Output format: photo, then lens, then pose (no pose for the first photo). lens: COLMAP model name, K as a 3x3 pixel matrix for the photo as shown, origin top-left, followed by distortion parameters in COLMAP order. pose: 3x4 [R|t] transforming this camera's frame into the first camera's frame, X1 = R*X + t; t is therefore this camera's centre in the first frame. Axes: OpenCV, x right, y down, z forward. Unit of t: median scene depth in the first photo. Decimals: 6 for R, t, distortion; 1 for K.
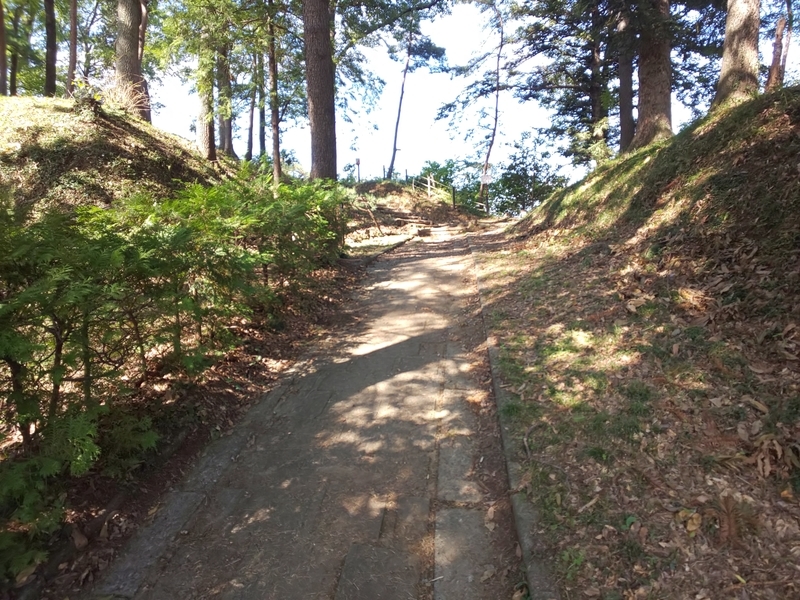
lens RADIAL K [[465.5, 0, 402.2], [0, 465.5, 300.8], [0, 0, 1]] dist [0.004425, 0.000579]
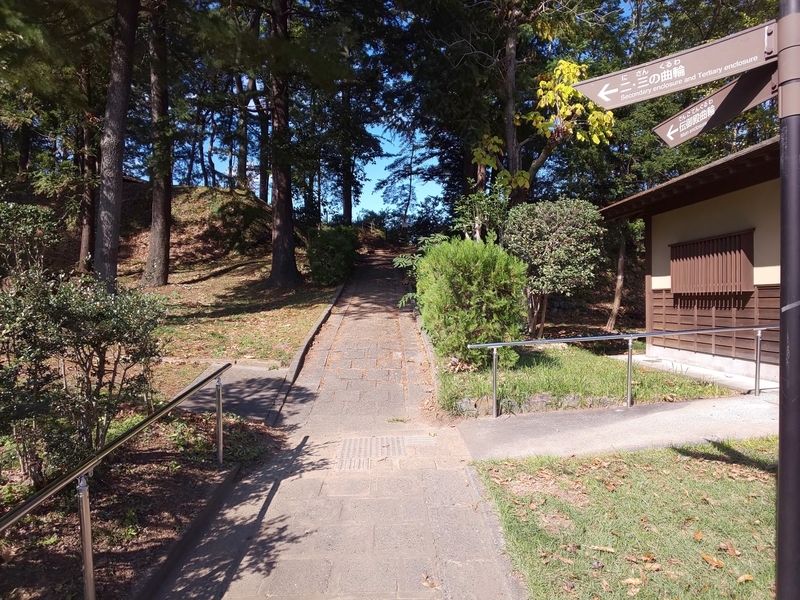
lens RADIAL K [[465.5, 0, 399.4], [0, 465.5, 299.2], [0, 0, 1]] dist [0.004425, 0.000579]
pose [[0.988868, 0.014751, 0.148062, -0.086013], [-0.002136, 0.996379, -0.084999, 0.153467], [-0.148779, 0.083736, 0.985319, -0.644831]]
